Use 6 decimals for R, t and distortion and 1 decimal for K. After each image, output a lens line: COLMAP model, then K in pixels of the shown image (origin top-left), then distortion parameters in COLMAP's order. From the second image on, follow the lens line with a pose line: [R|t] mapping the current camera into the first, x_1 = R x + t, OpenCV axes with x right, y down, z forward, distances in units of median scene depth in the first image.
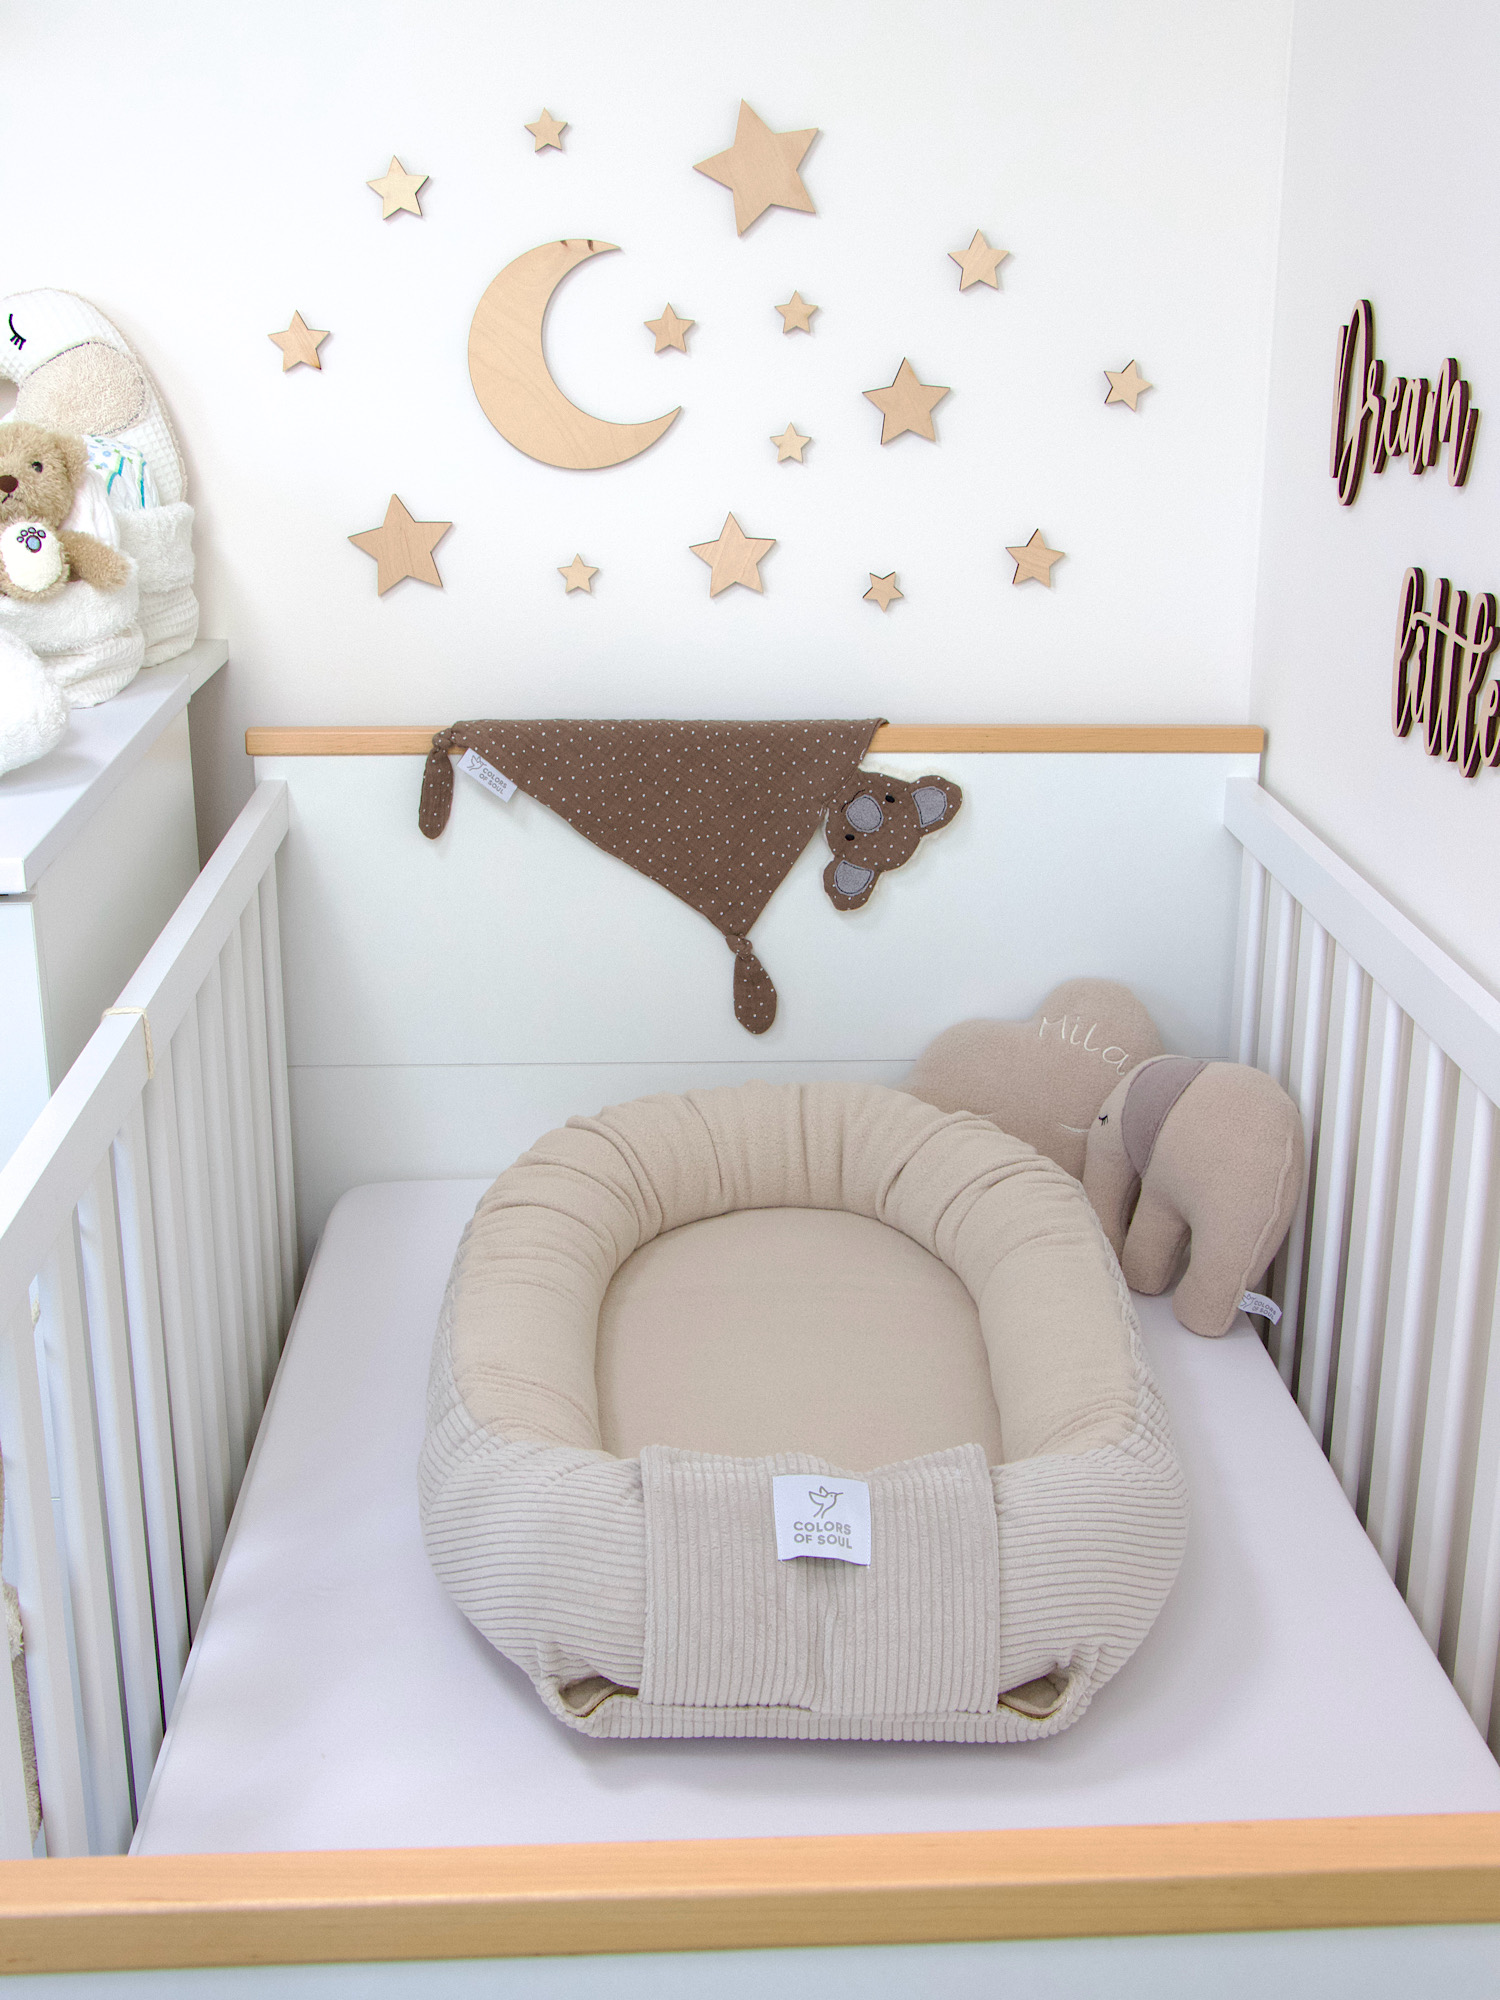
lens RADIAL K [[2459.8, 0, 750.0], [0, 2459.8, 1000.0], [0, 0, 1]] dist [-0.072459, -0.010119]
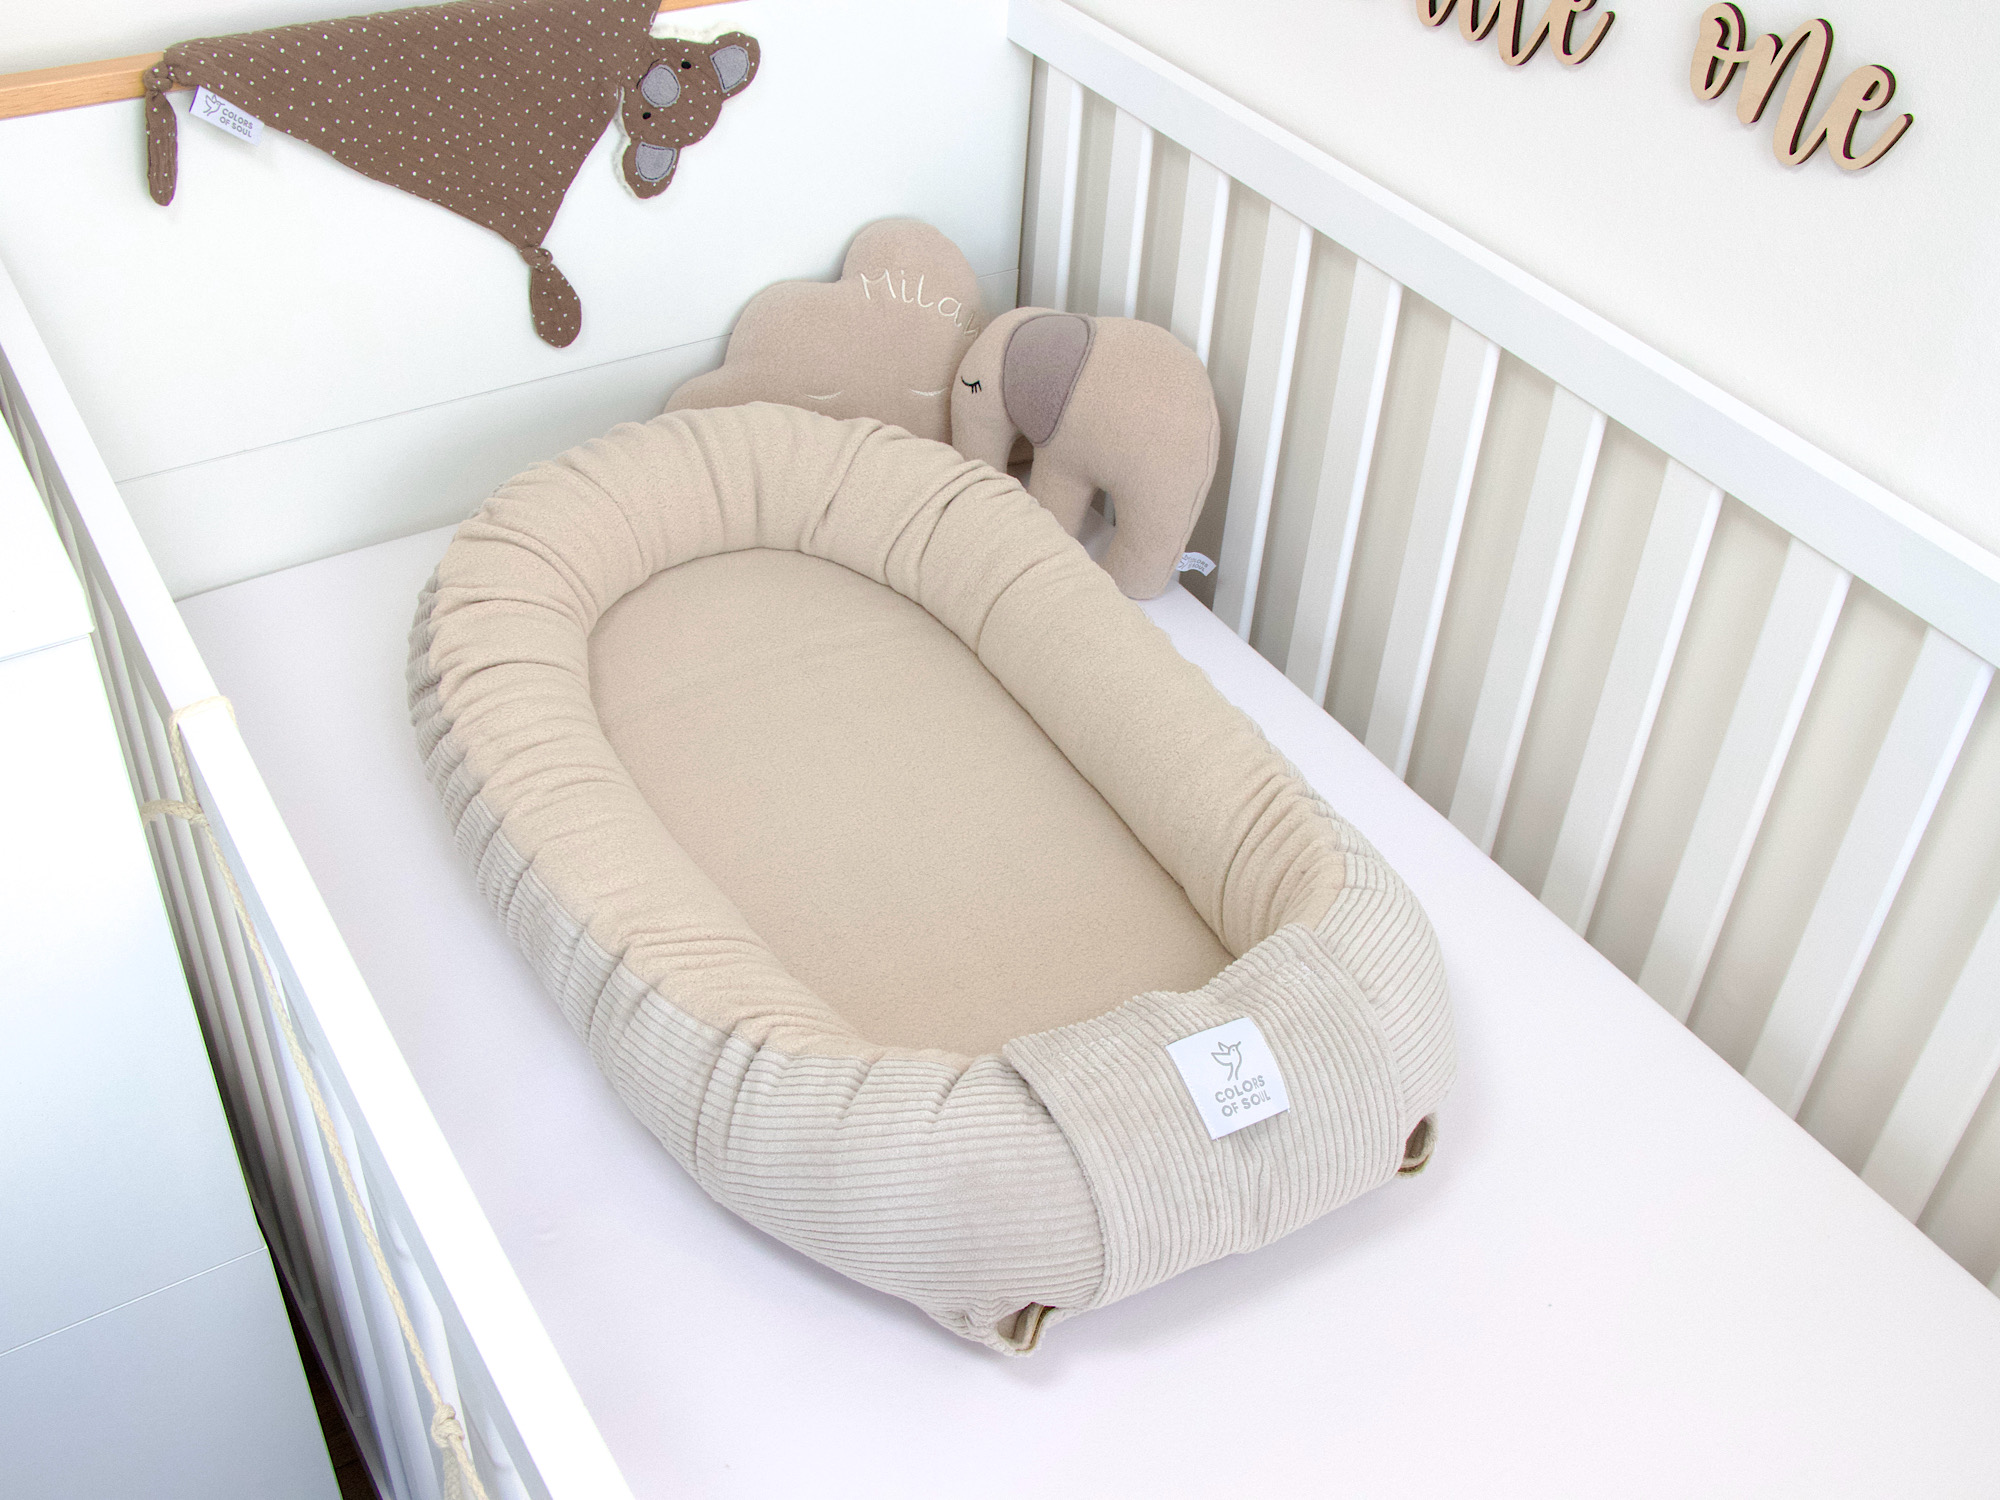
lens RADIAL K [[2075.8, 0, 984.3], [0, 2075.8, 747.6], [0, 0, 1]] dist [-0.162486, 0.238584]
pose [[0.872366, -0.274574, 0.404458, -0.226186], [0.100441, 0.910383, 0.401391, -0.152016], [-0.478423, -0.309536, 0.821766, 0.300399]]
